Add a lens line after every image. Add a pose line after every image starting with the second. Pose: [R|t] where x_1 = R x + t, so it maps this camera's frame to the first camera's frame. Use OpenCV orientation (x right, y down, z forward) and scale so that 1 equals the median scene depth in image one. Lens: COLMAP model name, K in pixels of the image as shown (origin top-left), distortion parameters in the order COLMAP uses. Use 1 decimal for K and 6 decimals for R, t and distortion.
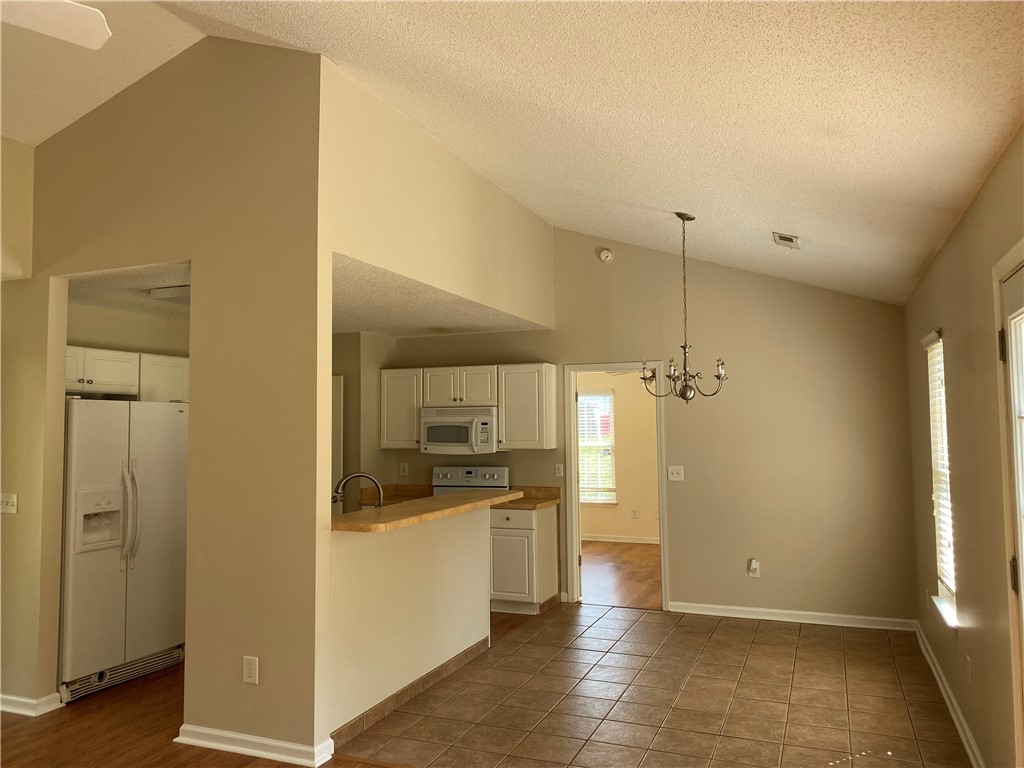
lens RADIAL K [[792.6, 0, 505.9], [0, 792.6, 377.7], [0, 0, 1]] dist [0.037263, -0.027343]
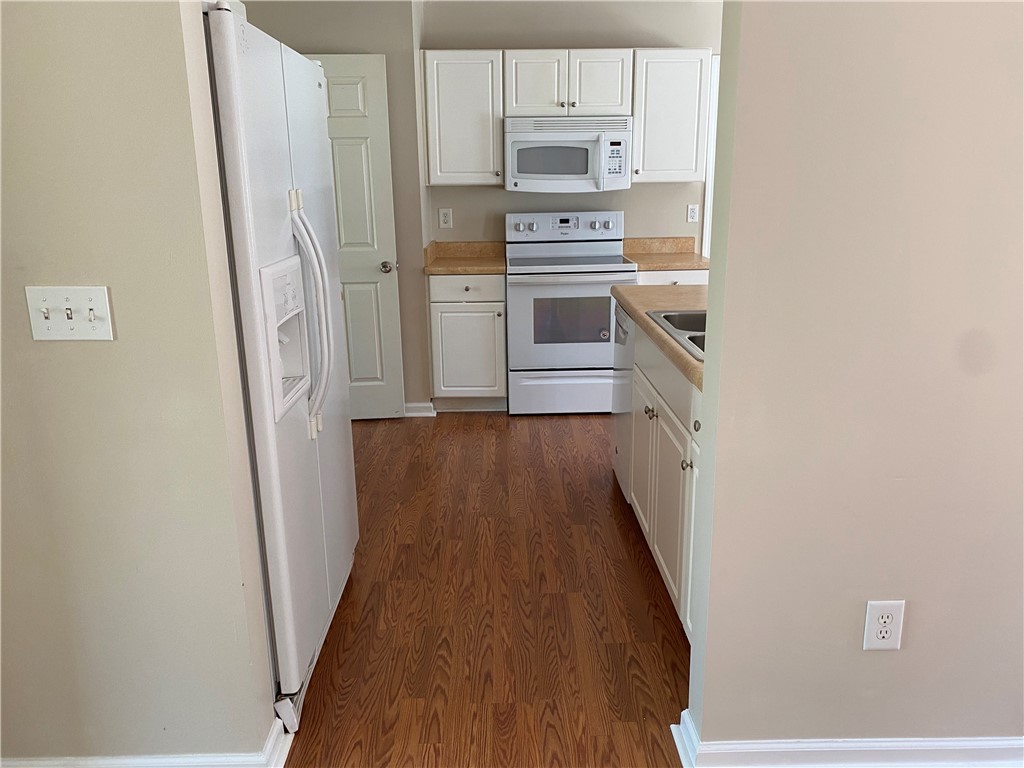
lens RADIAL K [[792.6, 0, 502.9], [0, 792.6, 391.2], [0, 0, 1]] dist [0.037263, -0.027343]
pose [[0.916428, -0.105789, 0.385965, -0.543901], [-0.021065, 0.950342, 0.310494, 0.069893], [-0.399645, -0.292675, 0.868691, 0.558973]]
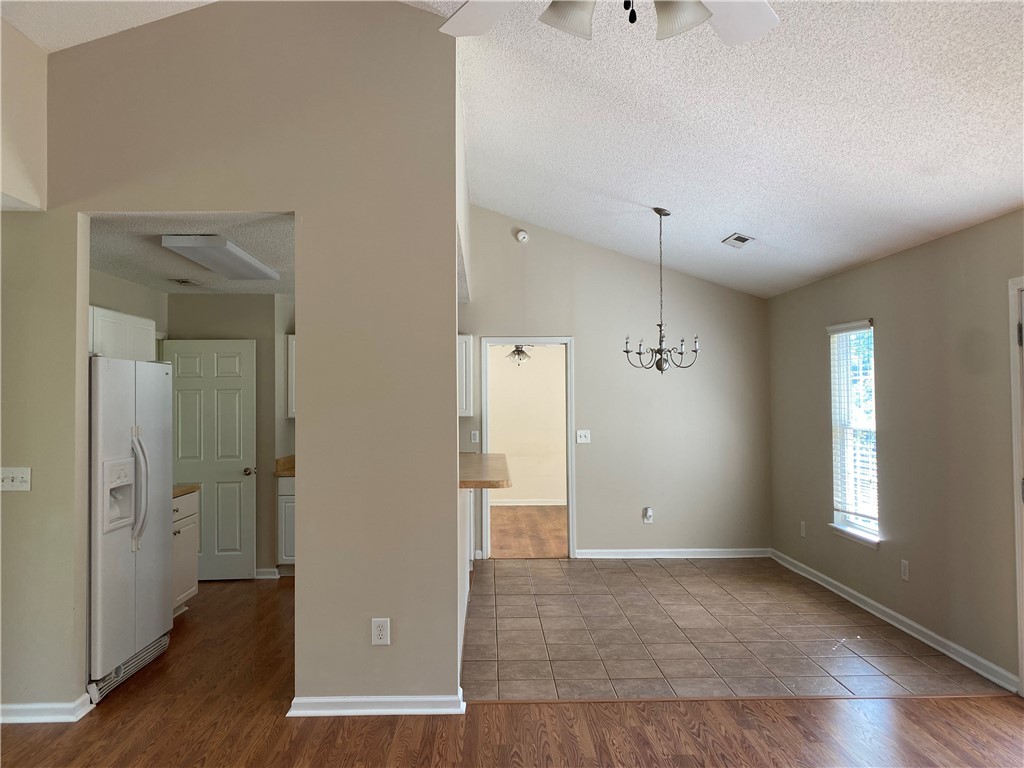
lens RADIAL K [[792.6, 0, 485.3], [0, 792.6, 379.5], [0, 0, 1]] dist [0.037263, -0.027343]
pose [[0.916039, 0.012561, 0.400891, -0.470217], [-0.025391, 0.999321, 0.026707, 0.016276], [-0.400284, -0.034644, 0.915736, 0.036479]]
